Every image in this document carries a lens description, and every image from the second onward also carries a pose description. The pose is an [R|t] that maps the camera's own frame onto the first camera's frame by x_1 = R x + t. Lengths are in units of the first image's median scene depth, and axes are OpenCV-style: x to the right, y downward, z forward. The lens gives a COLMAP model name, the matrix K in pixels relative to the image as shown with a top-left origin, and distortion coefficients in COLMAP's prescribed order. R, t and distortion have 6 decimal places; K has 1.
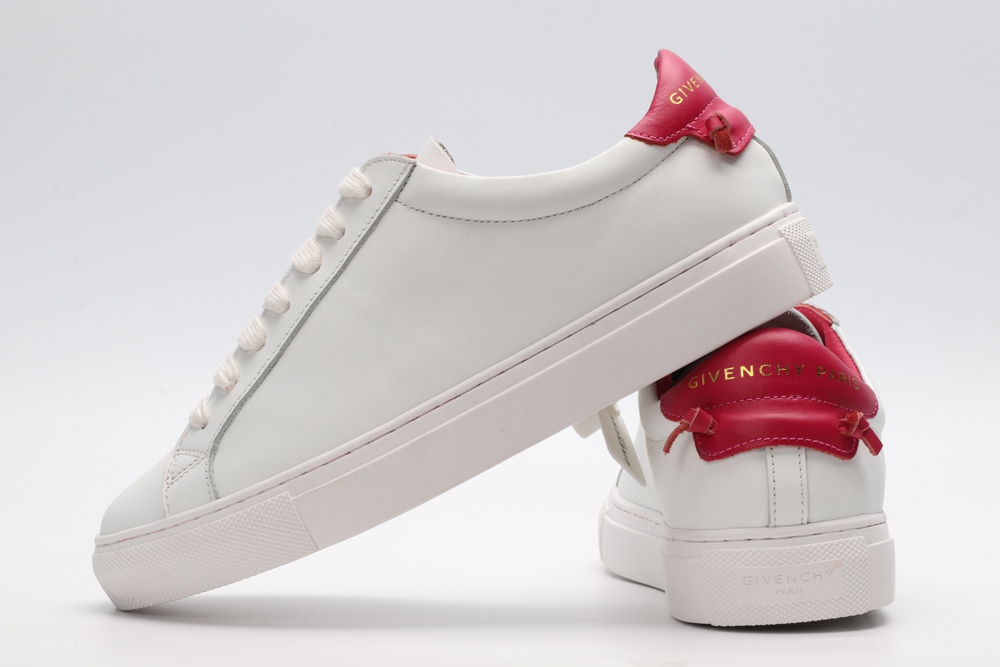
lens RADIAL K [[2347.8, 0, 498.1], [0, 2347.8, 335.0], [0, 0, 1]] dist [-0.101795, 0.000000]
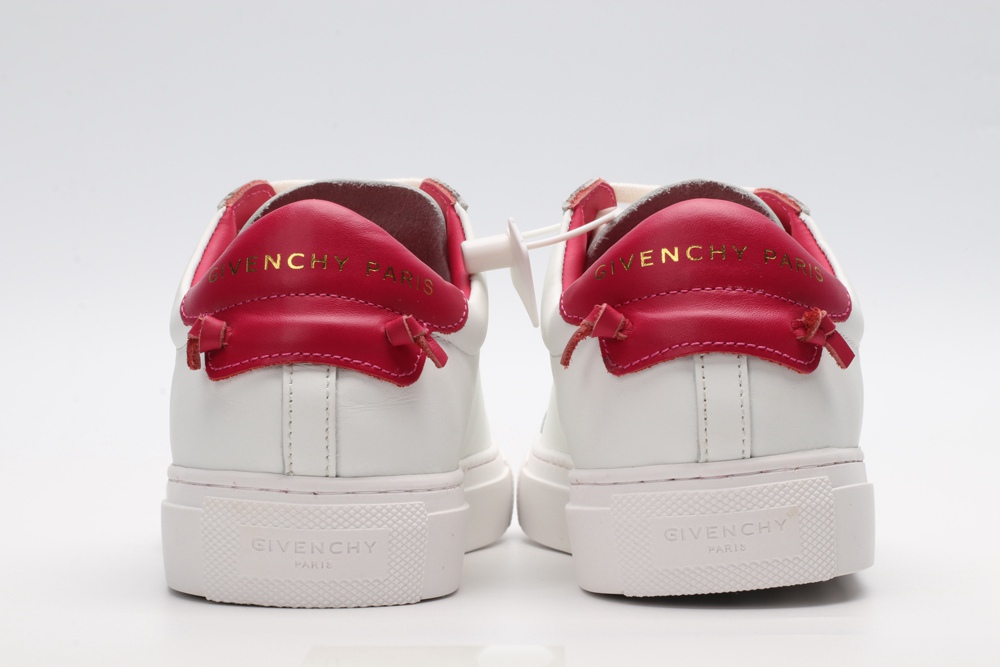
lens RADIAL K [[2347.8, 0, 502.1], [0, 2347.8, 332.1], [0, 0, 1]] dist [-0.101795, 0.000000]
pose [[0.999607, -0.003182, -0.027843, 0.073543], [0.002878, 0.999936, -0.010962, 0.048189], [0.027876, 0.010877, 0.999552, 0.252140]]
